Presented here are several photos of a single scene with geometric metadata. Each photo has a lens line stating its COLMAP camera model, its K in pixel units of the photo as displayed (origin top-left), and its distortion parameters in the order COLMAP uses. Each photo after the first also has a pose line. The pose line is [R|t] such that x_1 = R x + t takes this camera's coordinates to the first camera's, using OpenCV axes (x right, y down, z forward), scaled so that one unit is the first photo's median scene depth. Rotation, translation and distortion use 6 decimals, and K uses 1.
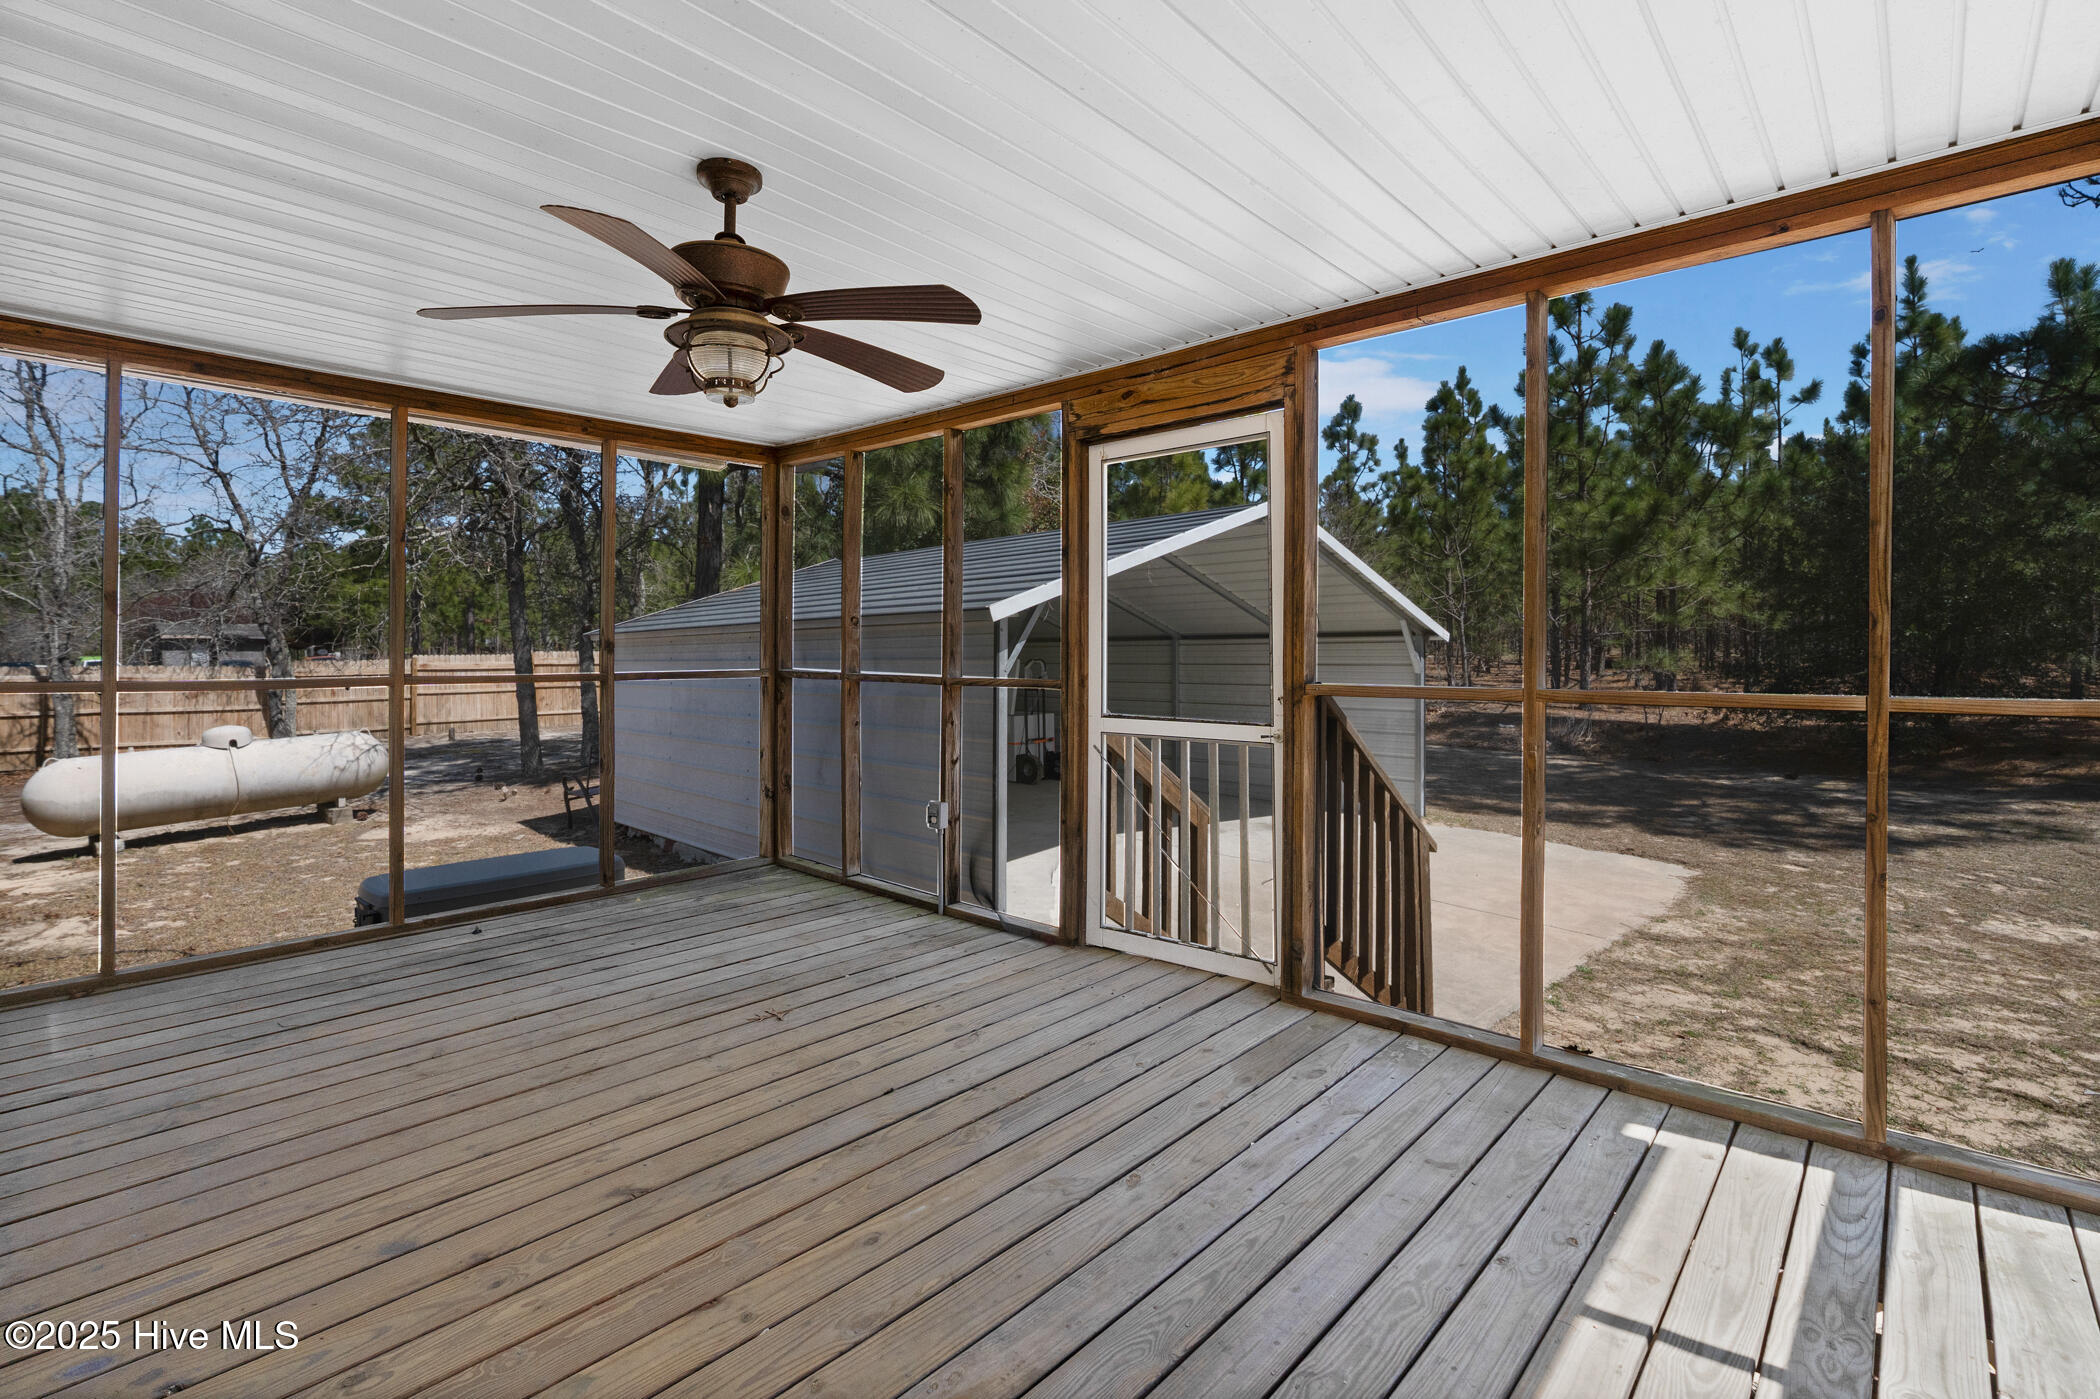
lens RADIAL K [[972.7, 0, 1048.6], [0, 972.7, 646.8], [0, 0, 1]] dist [-0.001647, -0.000070]
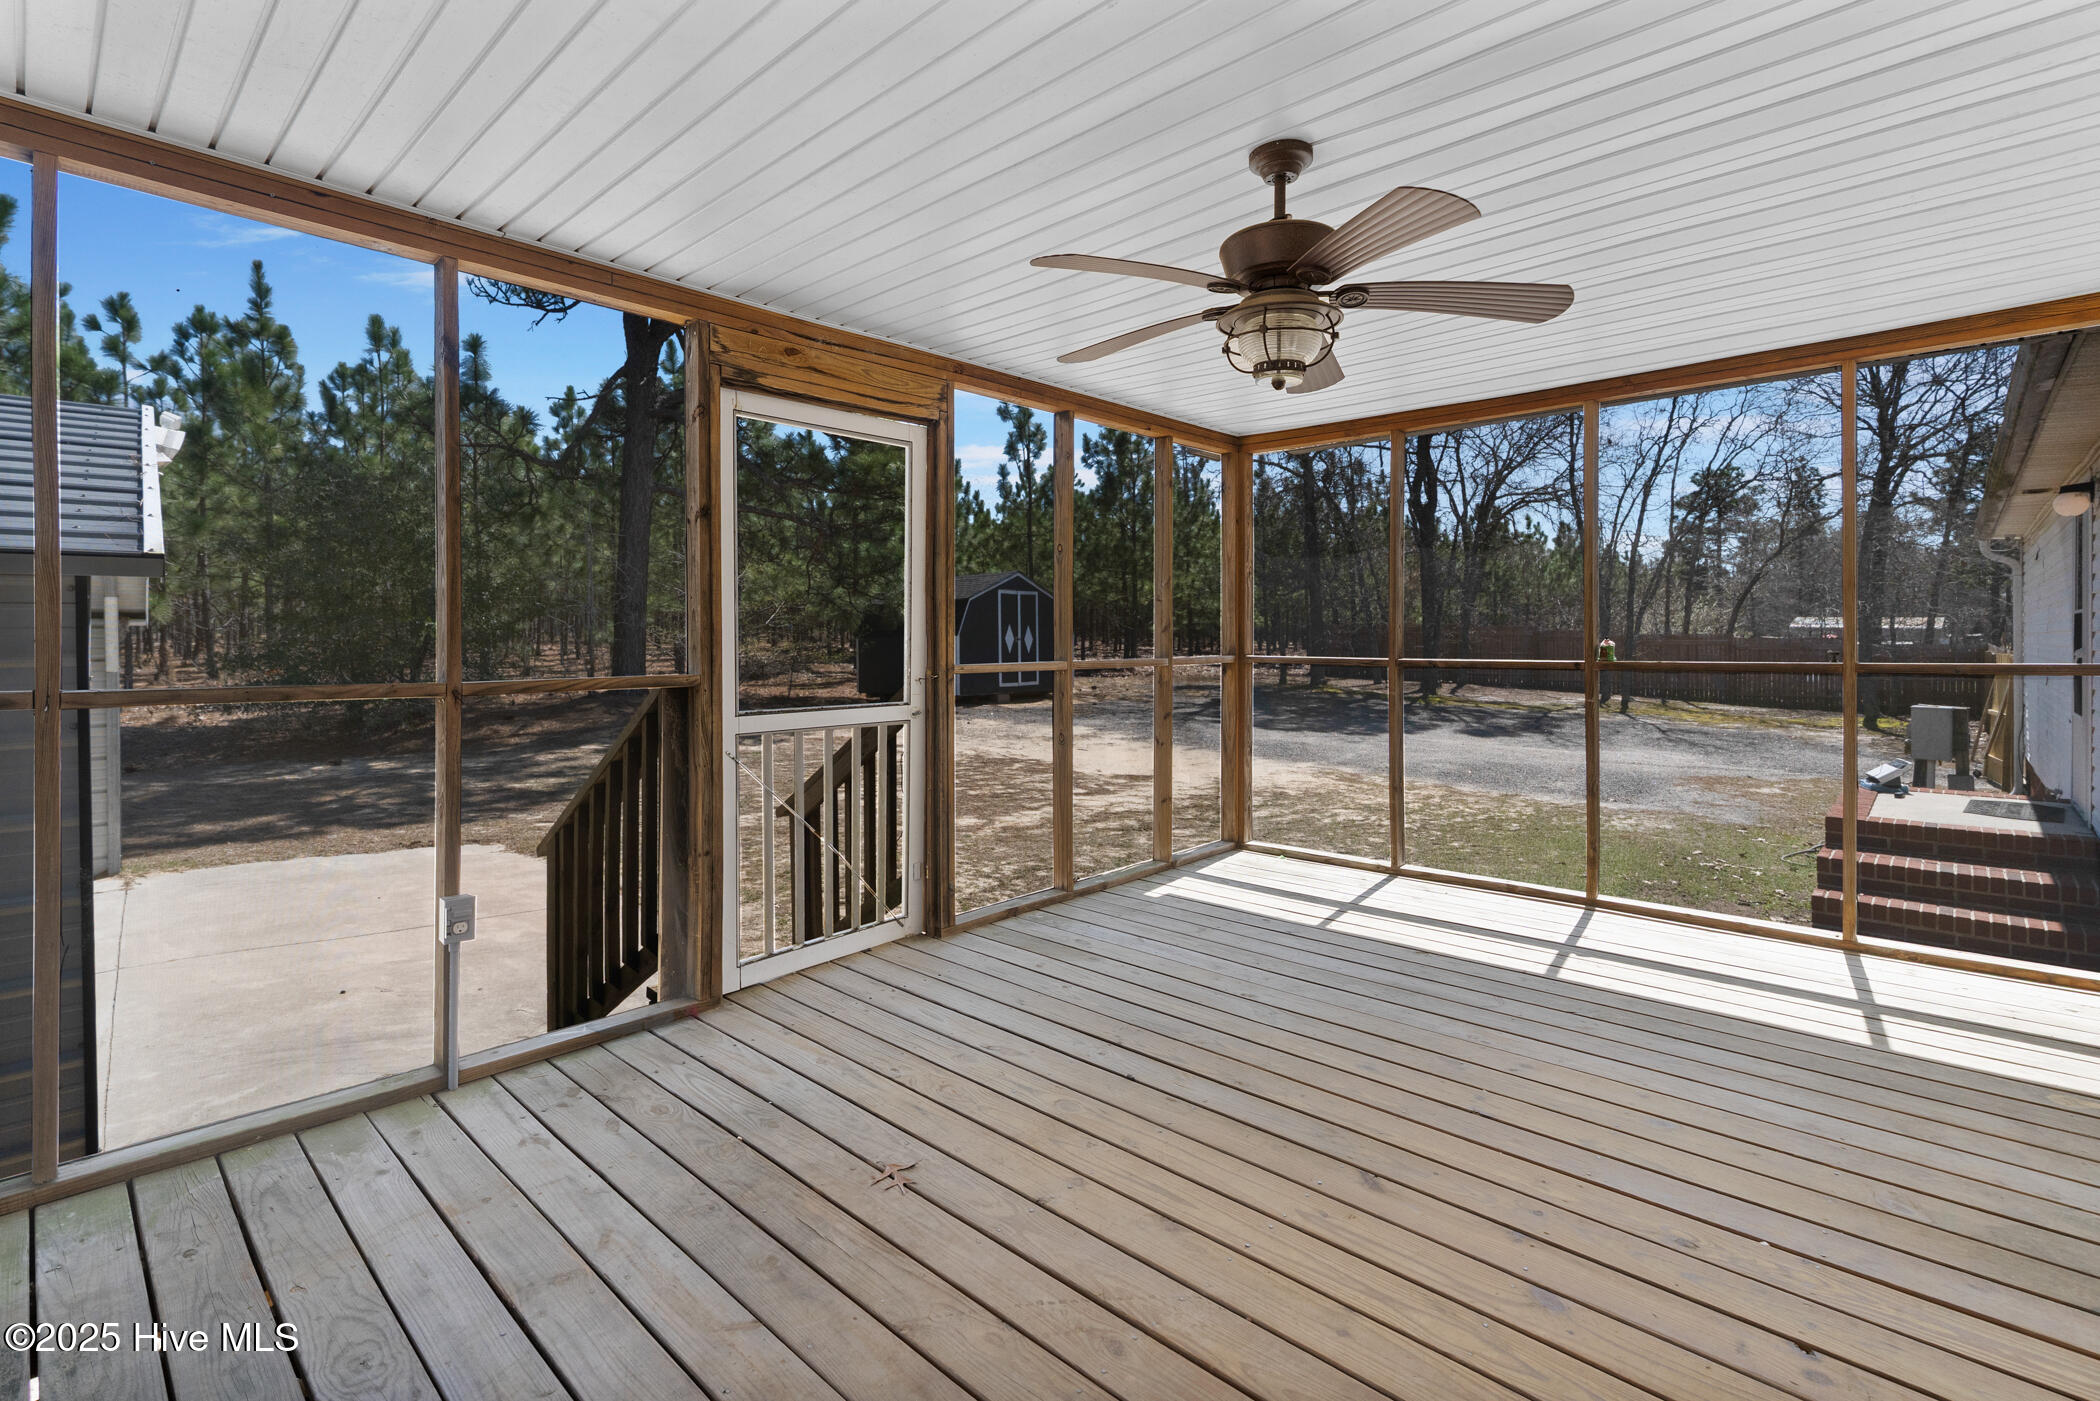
lens RADIAL K [[972.7, 0, 1048.6], [0, 972.7, 647.8], [0, 0, 1]] dist [-0.001647, -0.000070]
pose [[0.020071, -0.006915, 0.999775, -0.860717], [-0.005098, 0.999962, 0.007018, 0.006136], [-0.999786, -0.005238, 0.020035, 0.789746]]
